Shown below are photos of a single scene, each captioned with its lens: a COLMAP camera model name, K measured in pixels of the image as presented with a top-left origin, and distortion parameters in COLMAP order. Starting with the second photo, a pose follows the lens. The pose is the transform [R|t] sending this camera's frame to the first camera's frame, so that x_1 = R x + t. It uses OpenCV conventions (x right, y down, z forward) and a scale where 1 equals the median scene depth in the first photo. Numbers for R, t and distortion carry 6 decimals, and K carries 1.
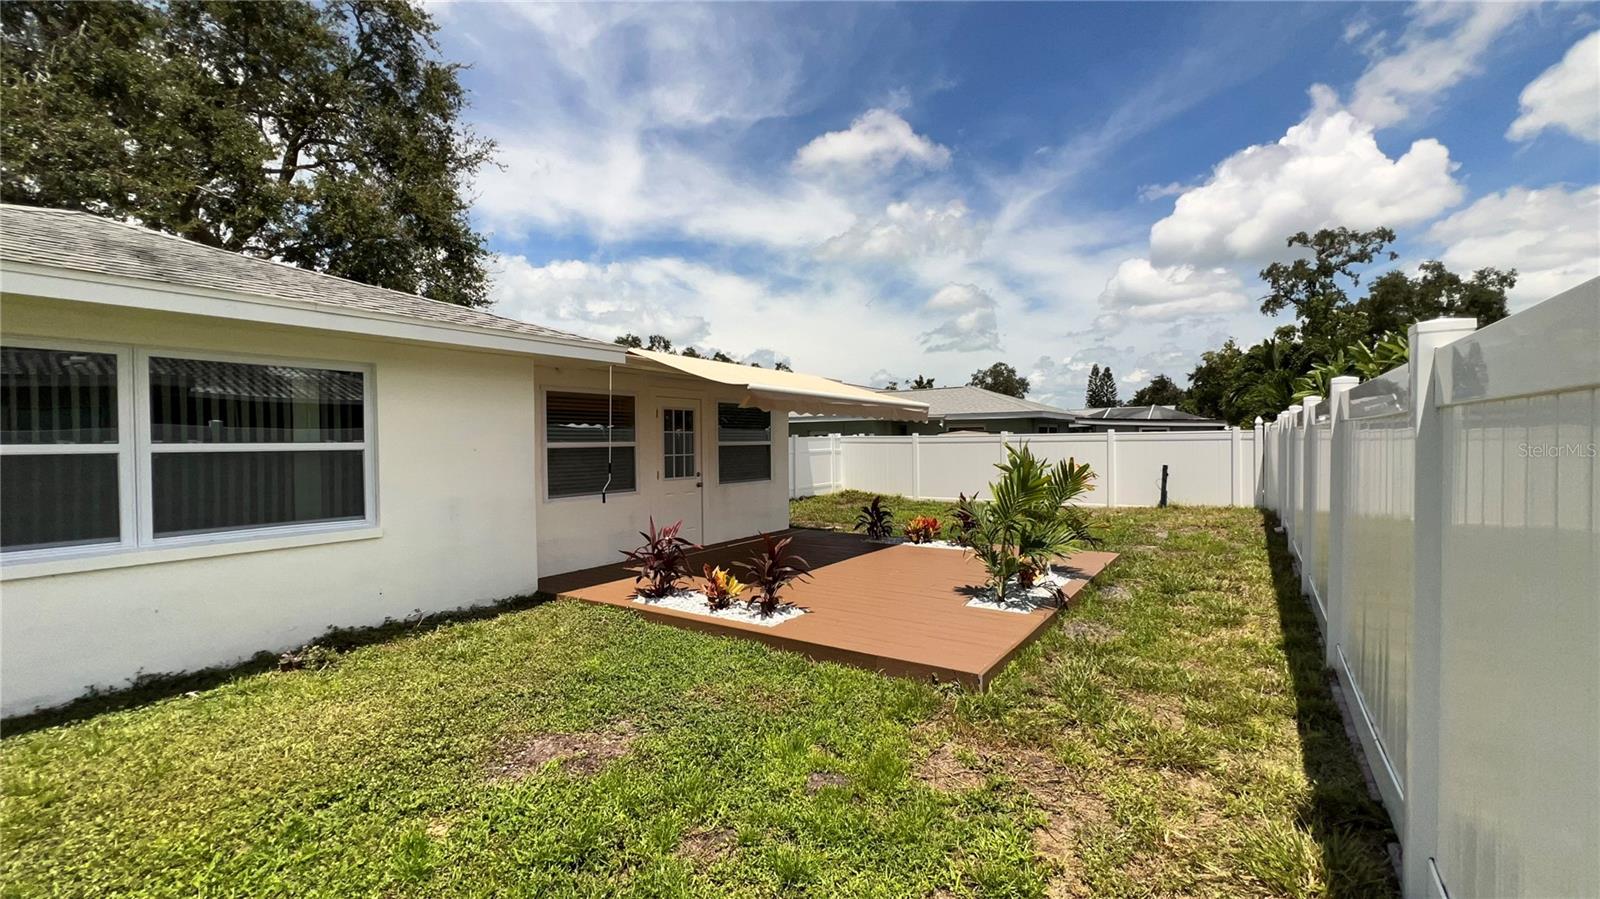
lens RADIAL K [[644.6, 0, 794.1], [0, 644.6, 449.1], [0, 0, 1]] dist [0.000279, 0.000081]
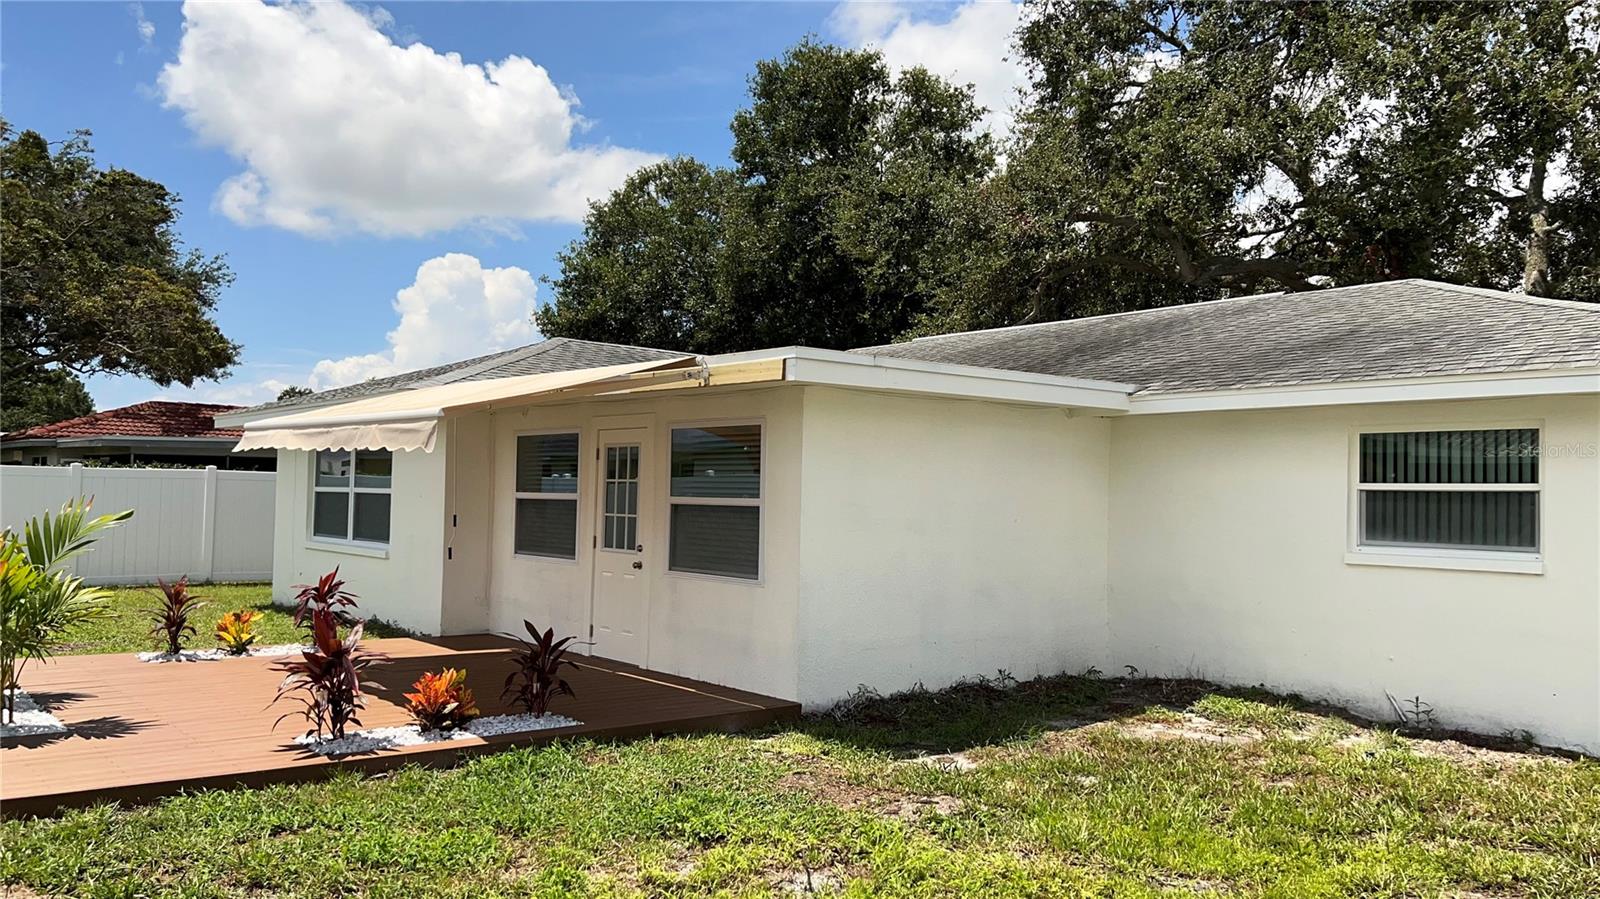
lens RADIAL K [[1201.6, 0, 809.1], [0, 1201.6, 457.5], [0, 0, 1]] dist [0.062018, -0.063167]
pose [[-0.268138, -0.031469, -0.962867, 0.975230], [-0.033178, 0.999175, -0.023416, -0.027910], [0.962809, 0.025667, -0.268961, 1.543161]]
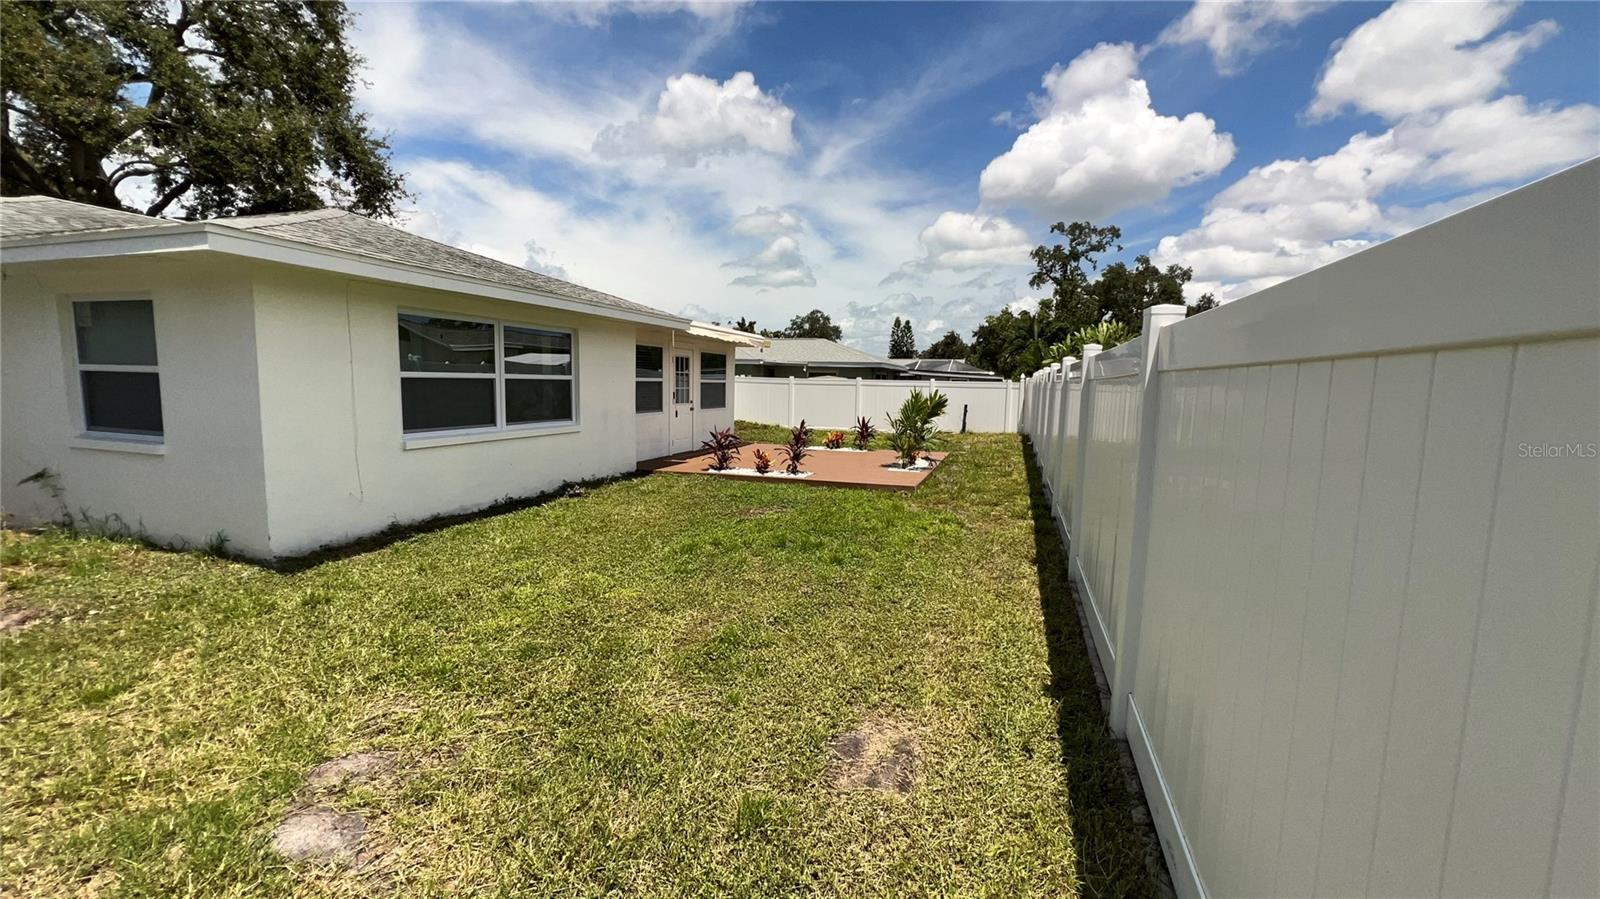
lens RADIAL K [[644.6, 0, 794.1], [0, 644.6, 449.1], [0, 0, 1]] dist [0.000279, 0.000081]
pose [[0.958434, 0.001360, 0.285311, -0.359343], [-0.028032, 0.995599, 0.089420, 0.009144], [-0.283933, -0.093701, 0.954255, -0.490876]]
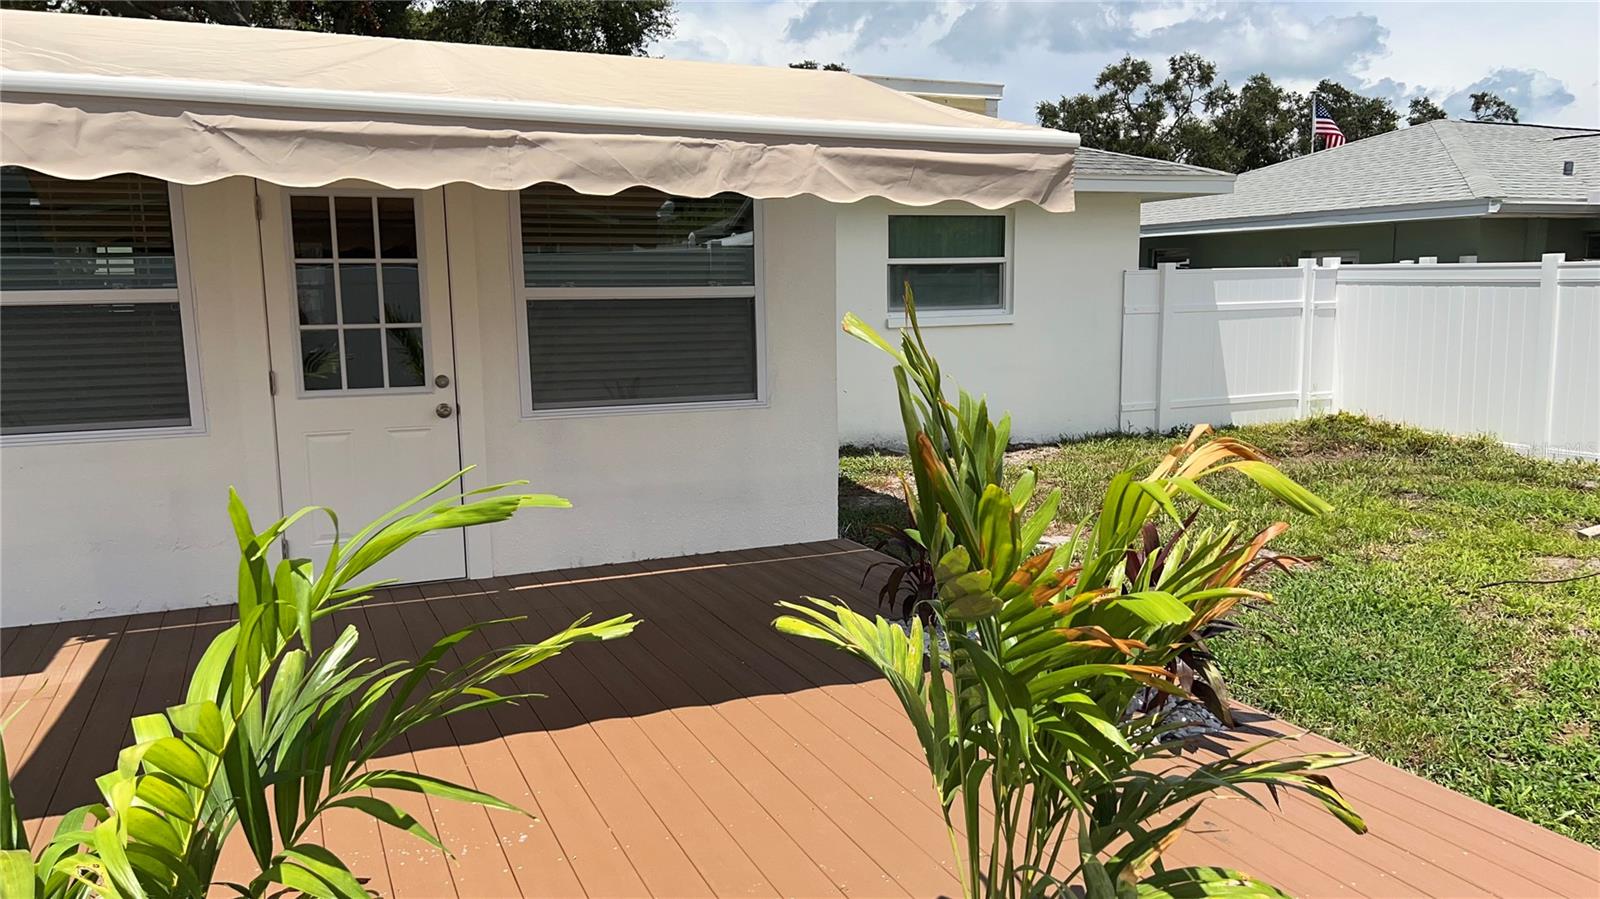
lens RADIAL K [[1201.6, 0, 809.1], [0, 1201.6, 457.5], [0, 0, 1]] dist [0.062018, -0.063167]
pose [[0.855483, 0.072161, -0.512778, 0.387326], [-0.002366, 0.990777, 0.135479, -0.010270], [0.517825, -0.114687, 0.847764, 0.564668]]
